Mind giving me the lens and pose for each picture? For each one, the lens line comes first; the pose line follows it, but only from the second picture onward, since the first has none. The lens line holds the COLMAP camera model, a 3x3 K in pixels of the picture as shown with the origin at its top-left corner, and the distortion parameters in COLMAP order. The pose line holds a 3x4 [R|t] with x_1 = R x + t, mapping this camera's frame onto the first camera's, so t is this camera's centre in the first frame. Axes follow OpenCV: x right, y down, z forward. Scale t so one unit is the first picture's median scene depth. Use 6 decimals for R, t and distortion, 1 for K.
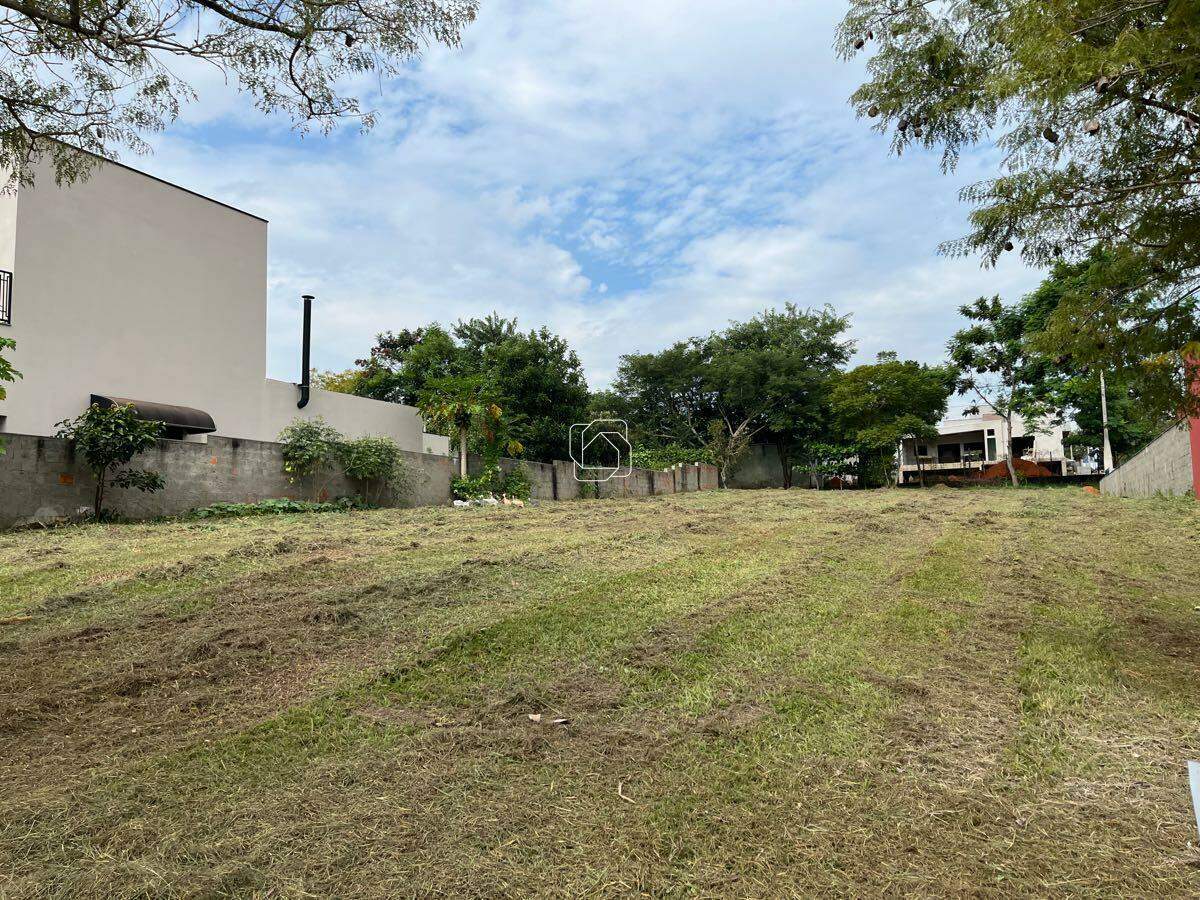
lens RADIAL K [[901.2, 0, 586.3], [0, 901.2, 473.8], [0, 0, 1]] dist [0.059593, -0.094664]
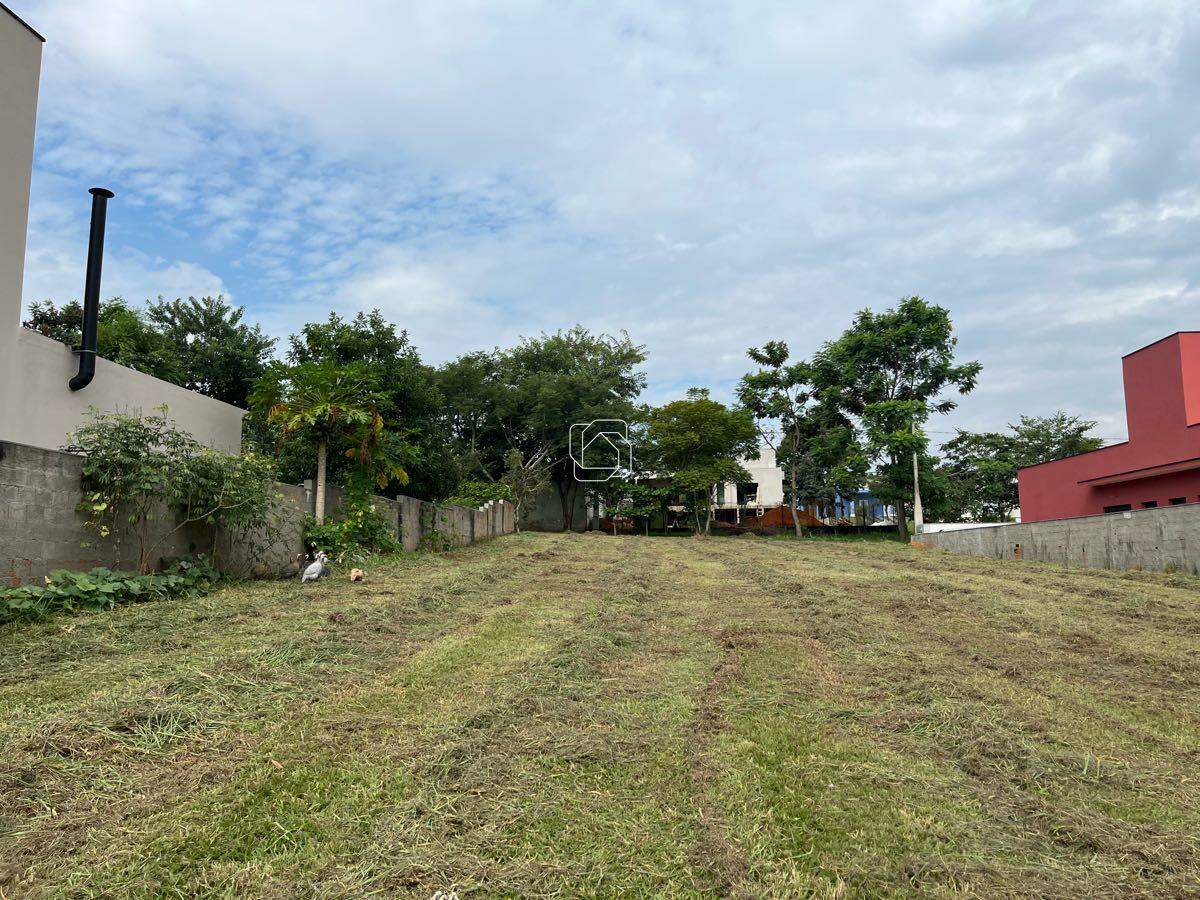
lens RADIAL K [[898.5, 0, 603.2], [0, 898.5, 417.1], [0, 0, 1]] dist [0.068091, -0.104596]
pose [[0.908431, 0.073863, 0.411459, -0.129186], [-0.034158, 0.994091, -0.103040, -0.005851], [-0.416638, 0.079550, 0.905585, 0.193040]]
